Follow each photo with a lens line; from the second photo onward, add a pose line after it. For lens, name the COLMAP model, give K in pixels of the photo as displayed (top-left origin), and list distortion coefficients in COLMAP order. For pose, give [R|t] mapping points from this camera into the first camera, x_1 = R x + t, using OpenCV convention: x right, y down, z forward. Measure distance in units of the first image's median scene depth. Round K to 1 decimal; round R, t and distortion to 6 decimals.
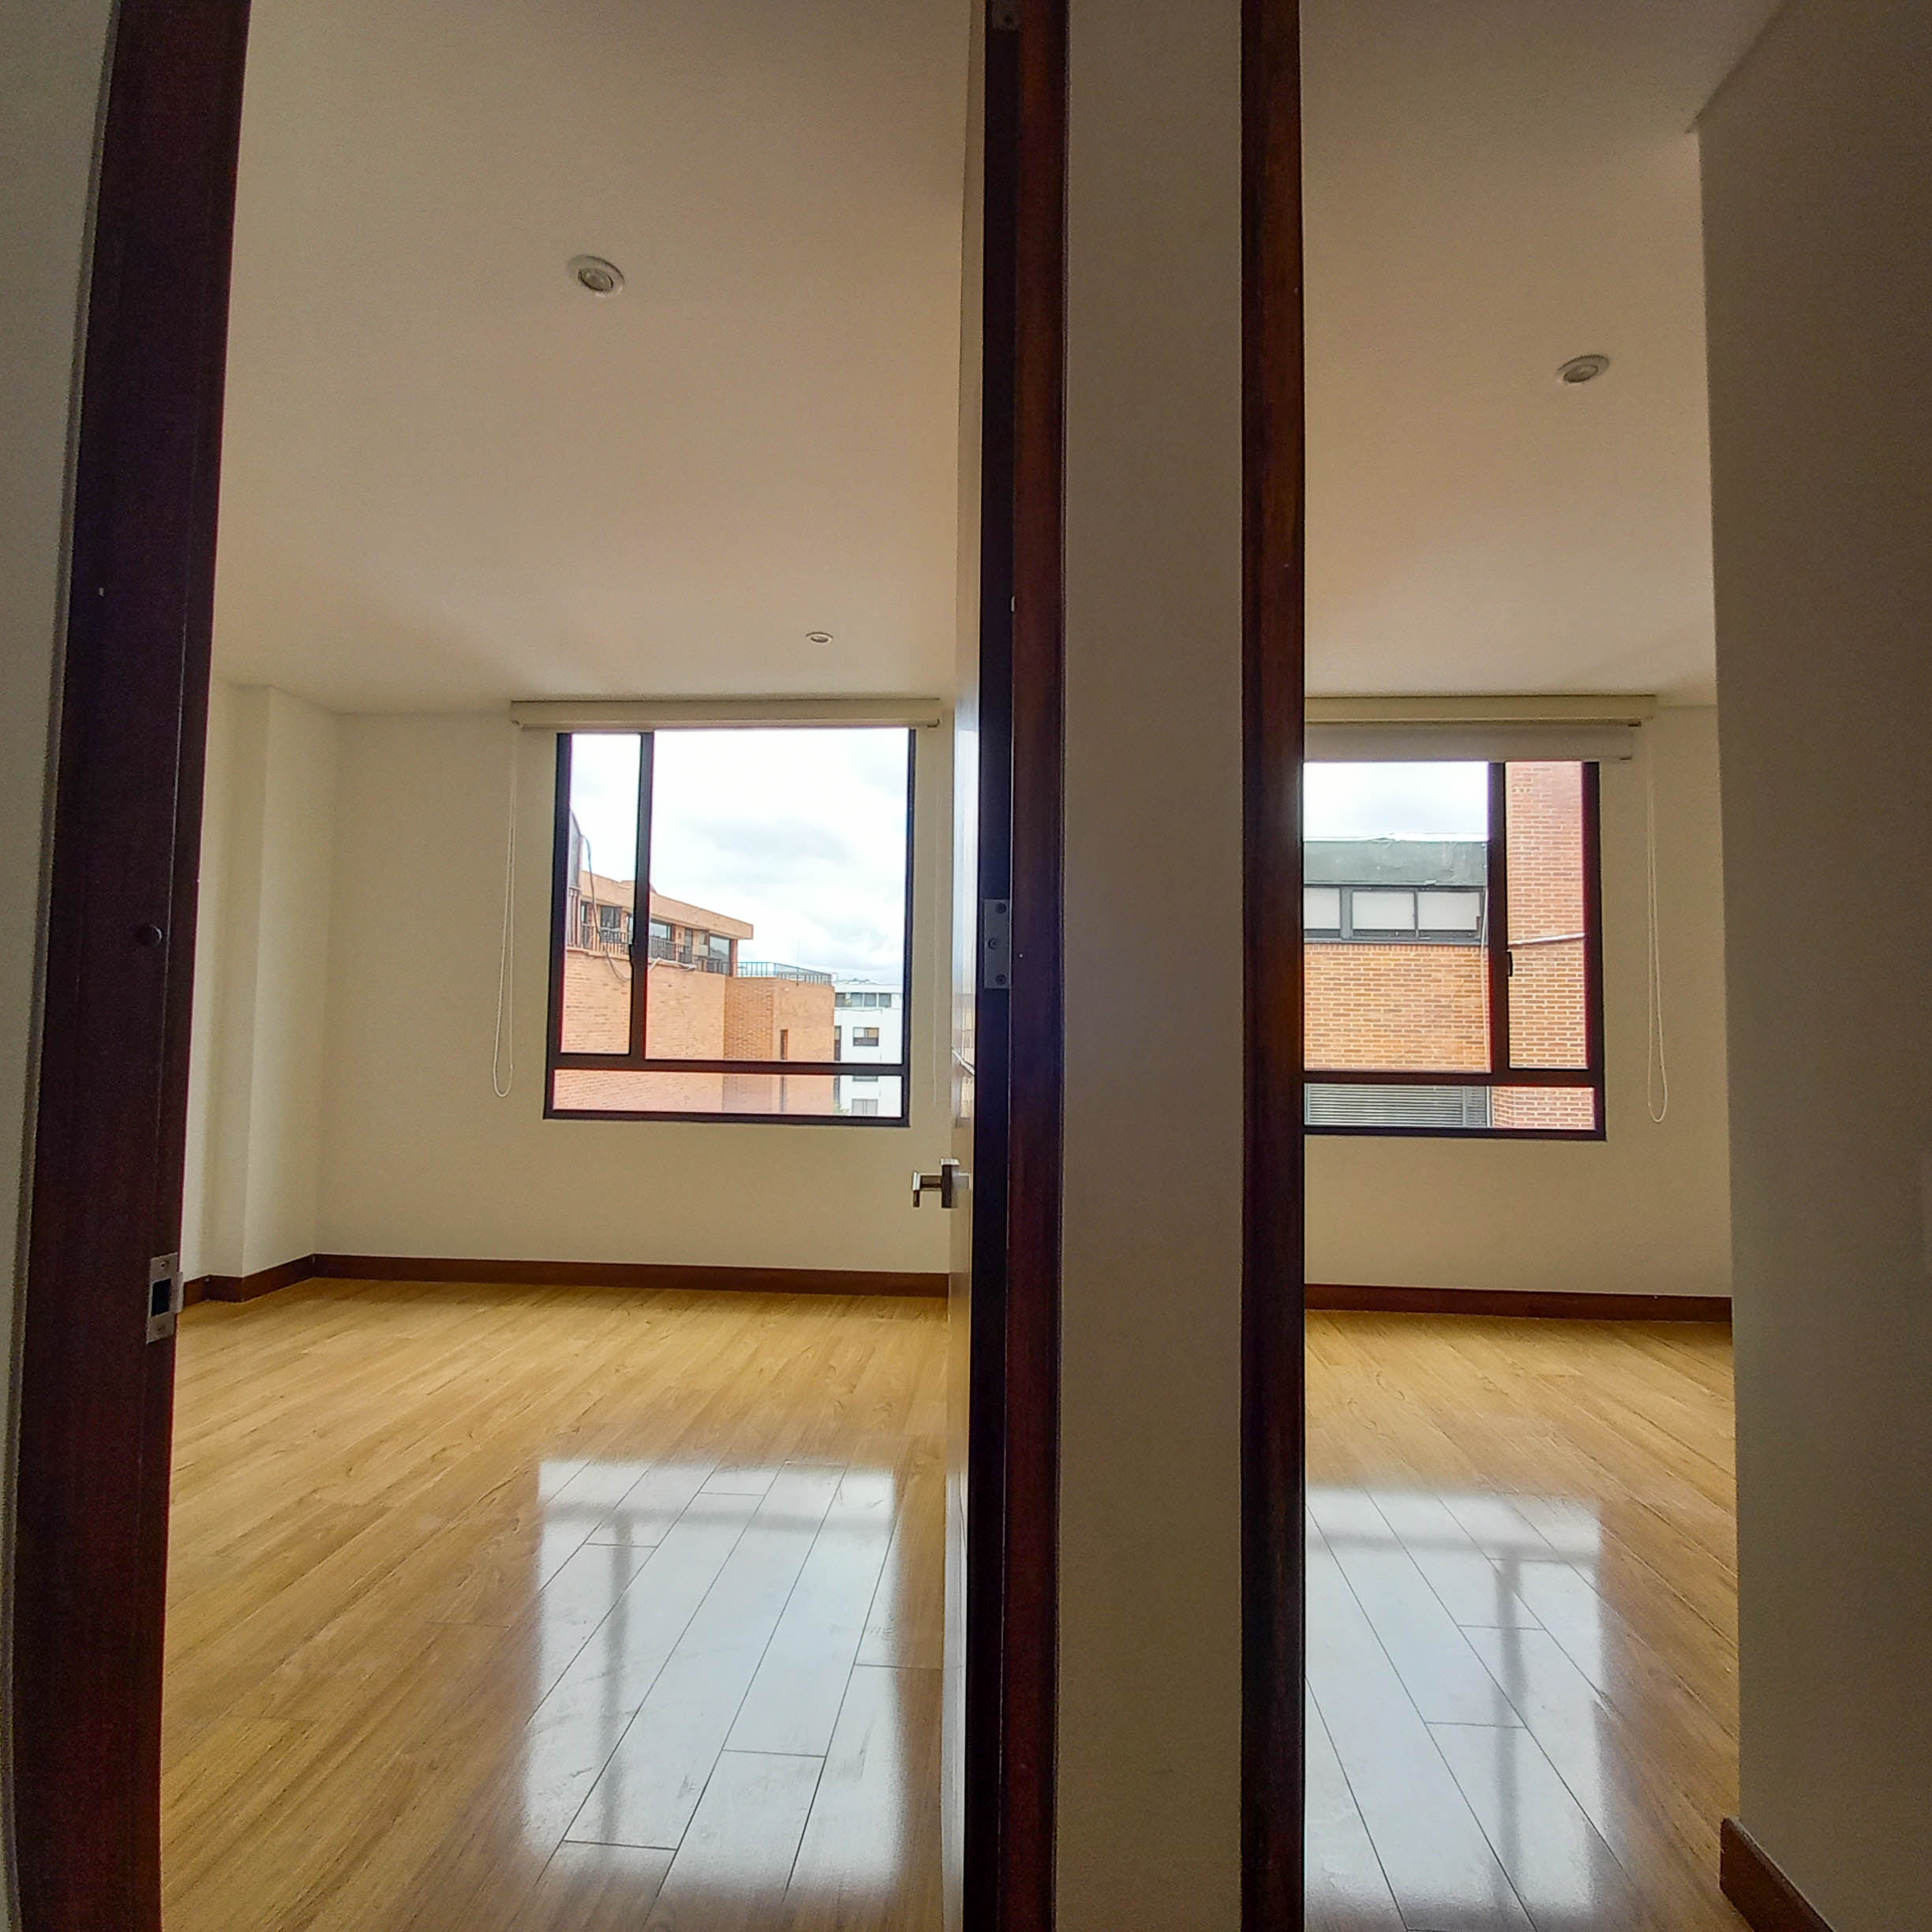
lens RADIAL K [[1001.4, 0, 966.0], [0, 1001.4, 966.0], [0, 0, 1]] dist [-0.000913, 0.000127]
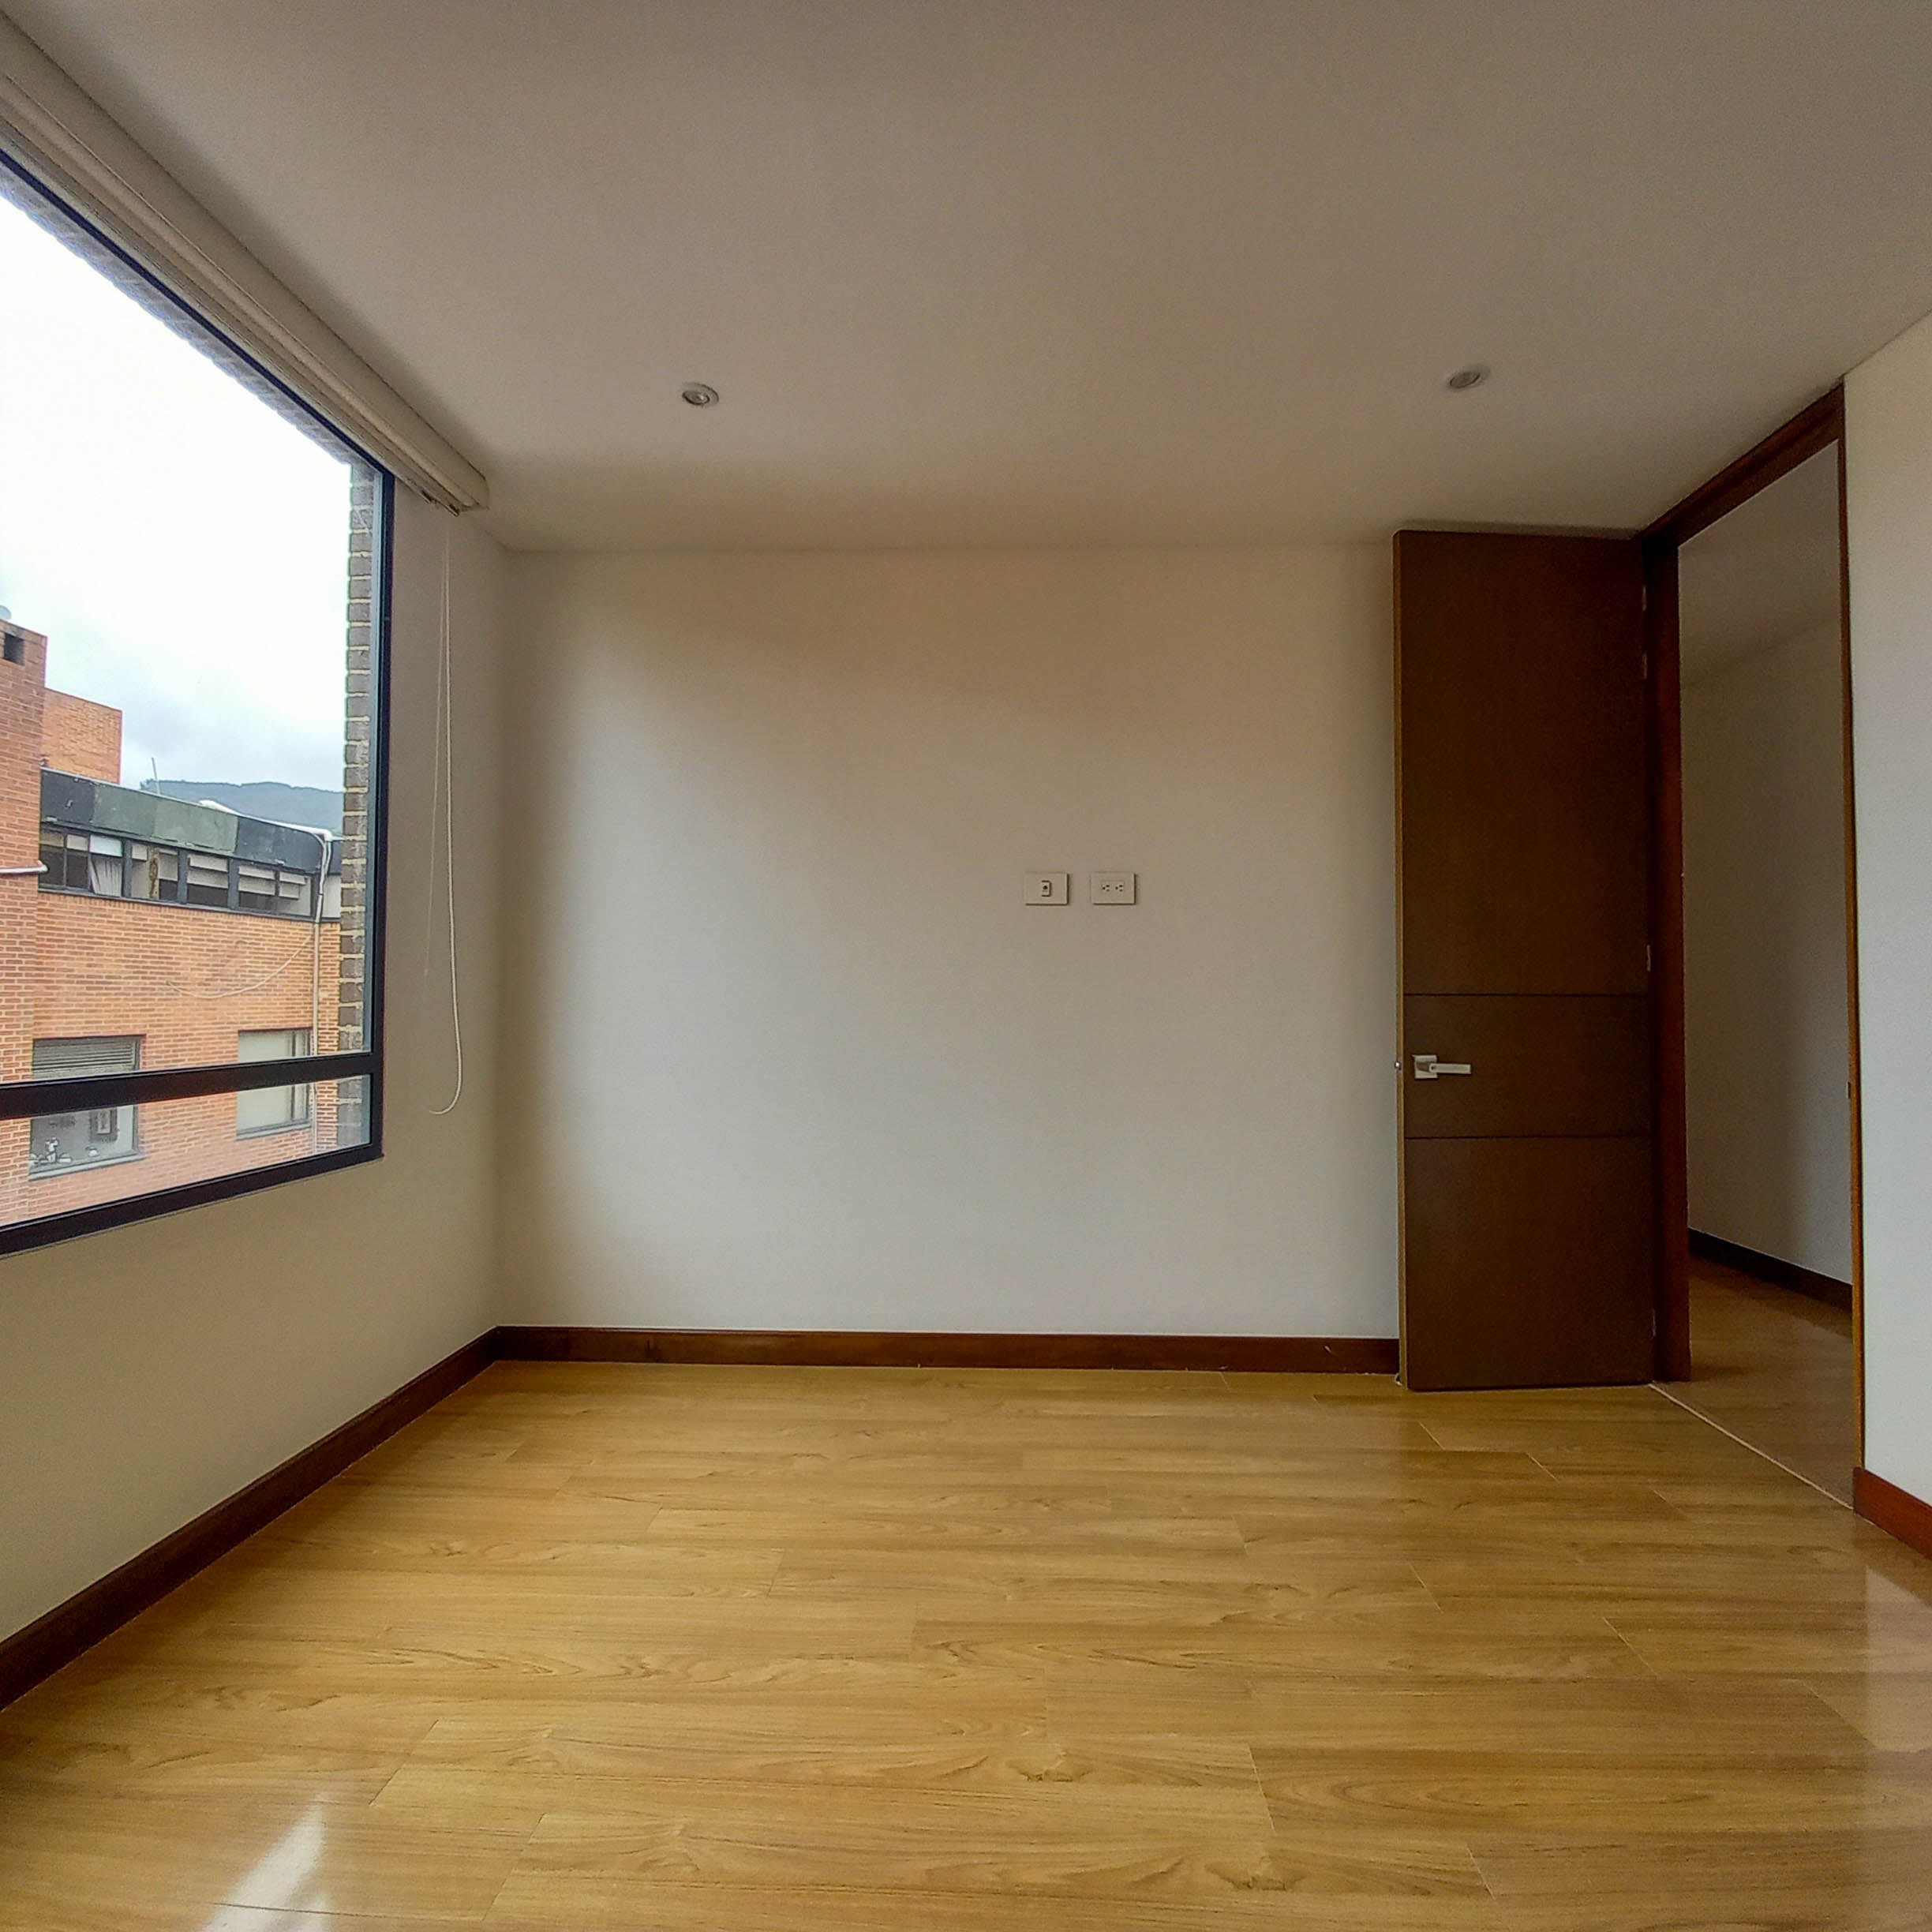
lens RADIAL K [[1010.9, 0, 975.0], [0, 1010.9, 961.6], [0, 0, 1]] dist [0.020159, -0.016711]
pose [[-0.026361, 0.017624, 0.999497, -0.859643], [-0.052694, 0.998430, -0.018995, 0.046812], [-0.998263, -0.053168, -0.025391, 0.858757]]
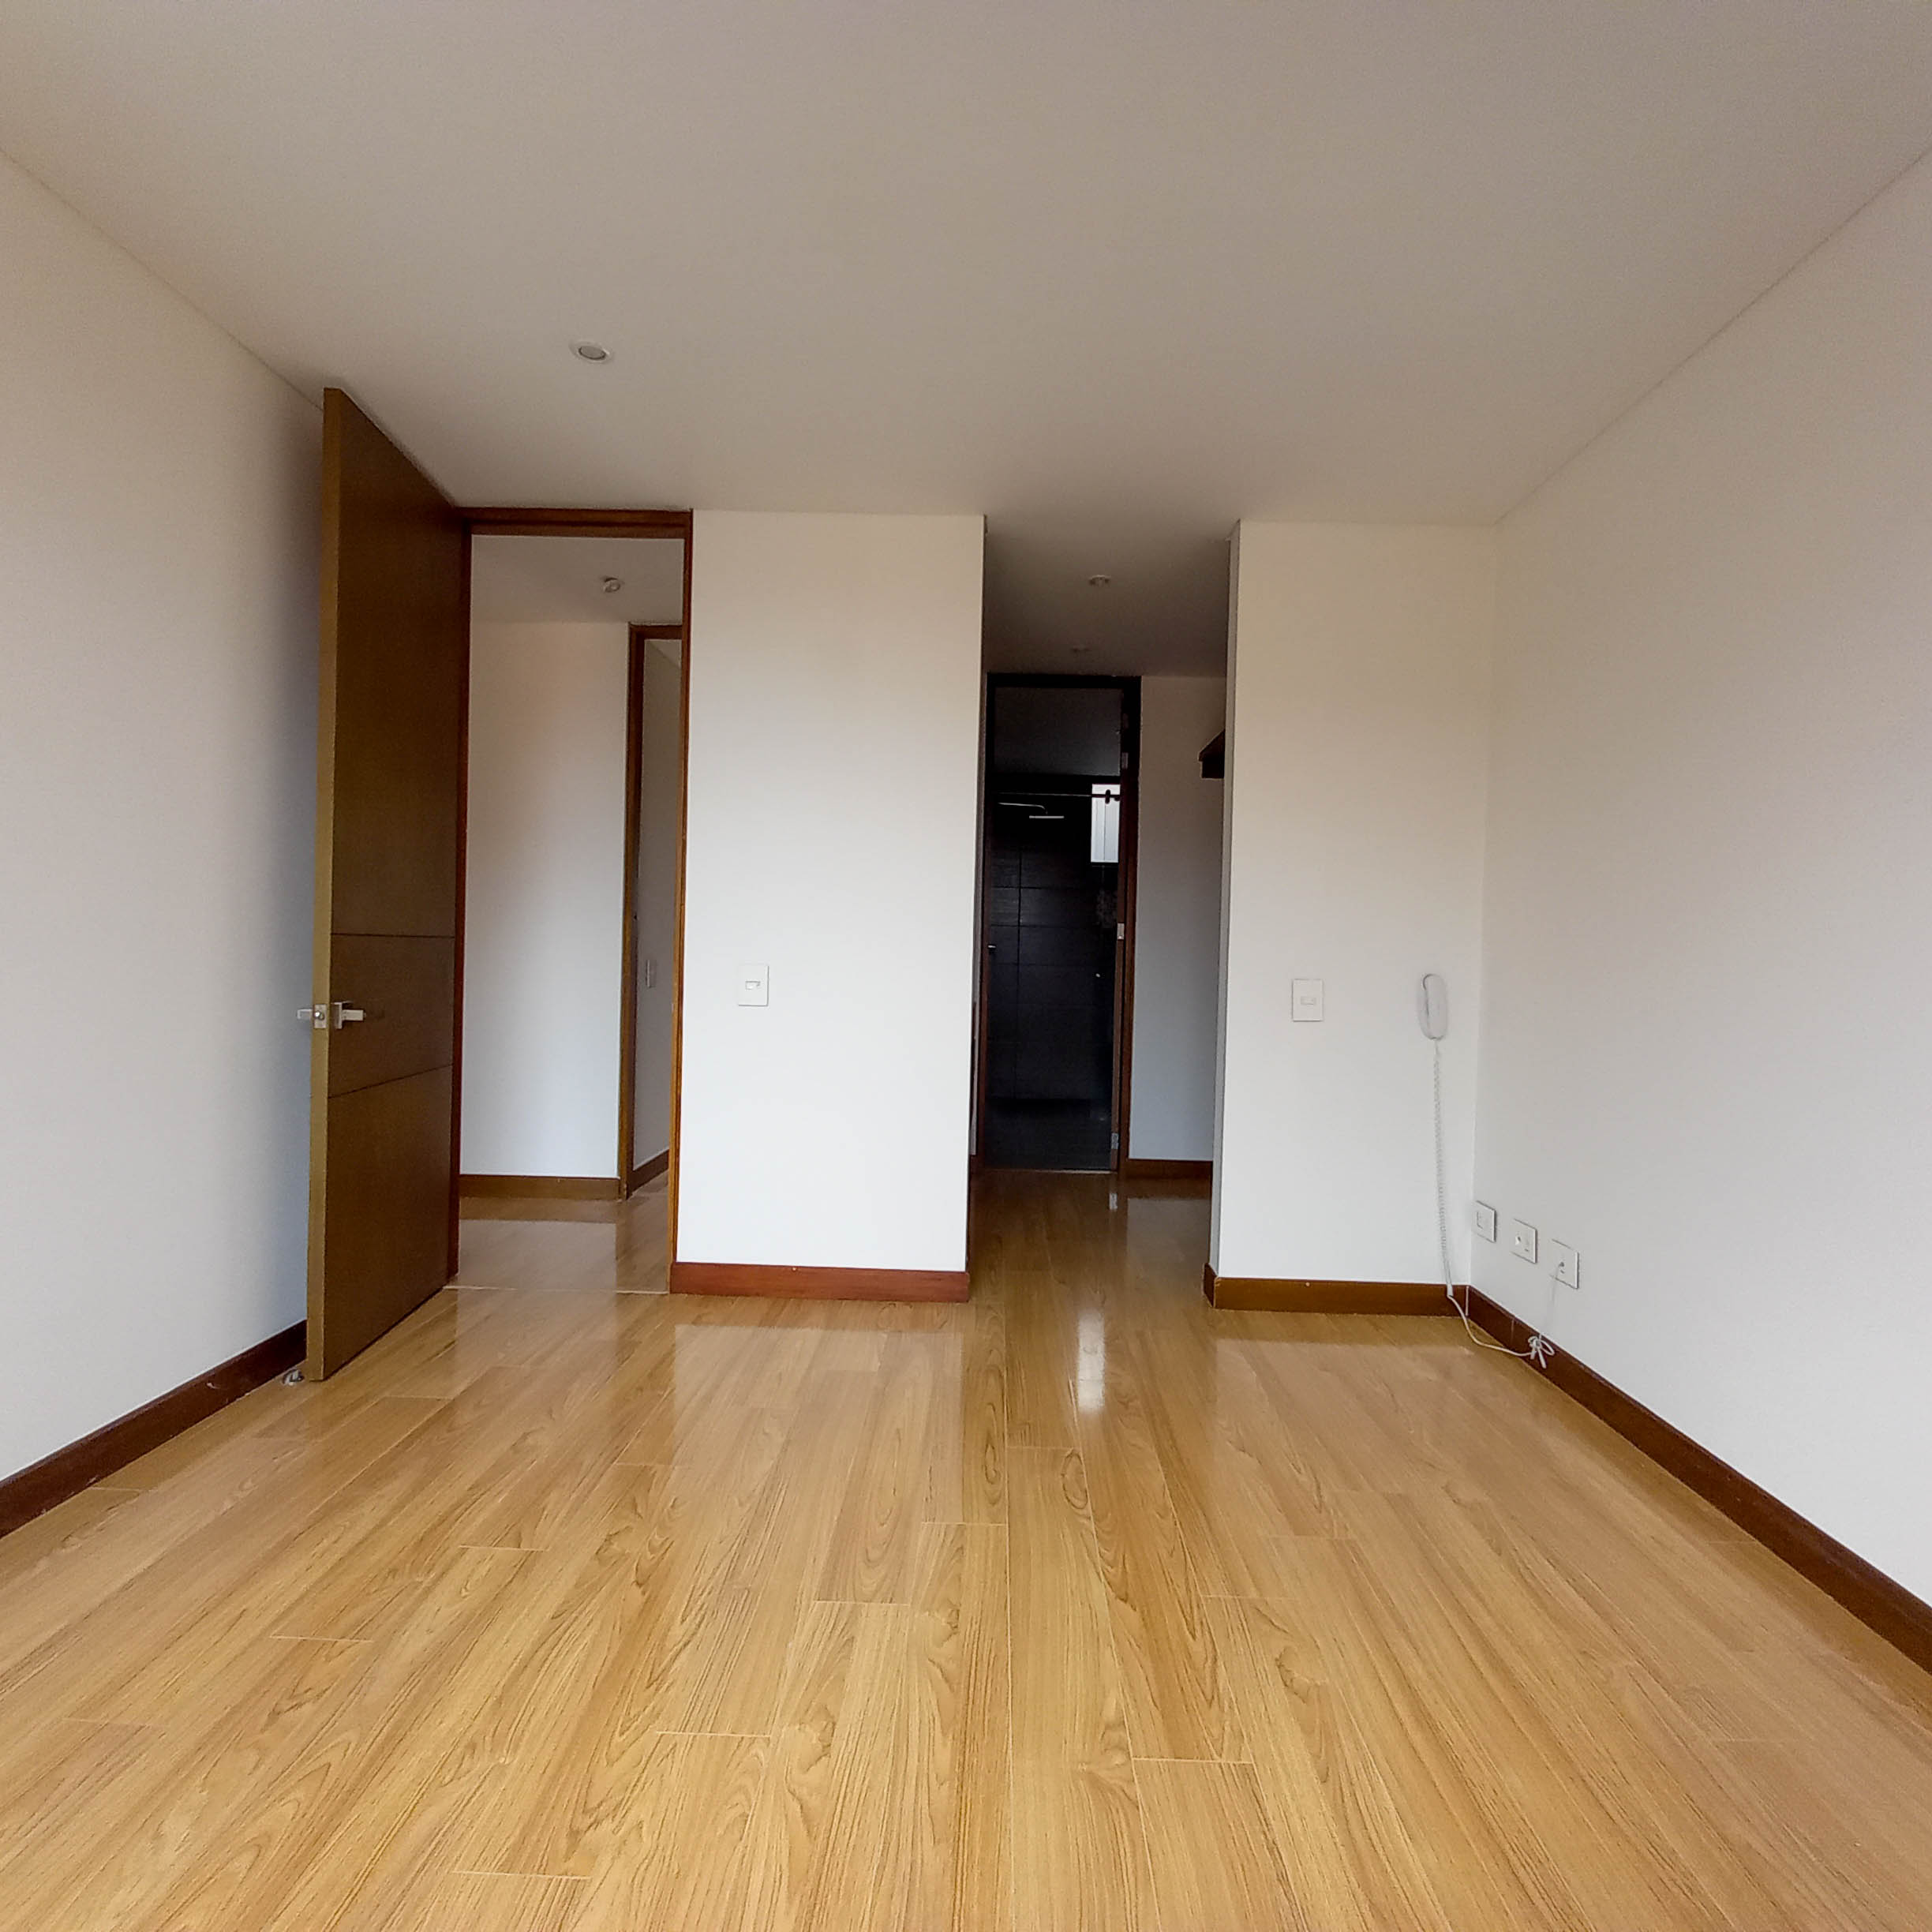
lens RADIAL K [[1010.9, 0, 975.0], [0, 1010.9, 961.6], [0, 0, 1]] dist [0.020159, -0.016711]
pose [[-0.998129, -0.038010, -0.047903, -0.447244], [-0.036002, 0.998465, -0.042095, 0.073829], [0.049430, -0.040292, -0.997965, 1.243184]]
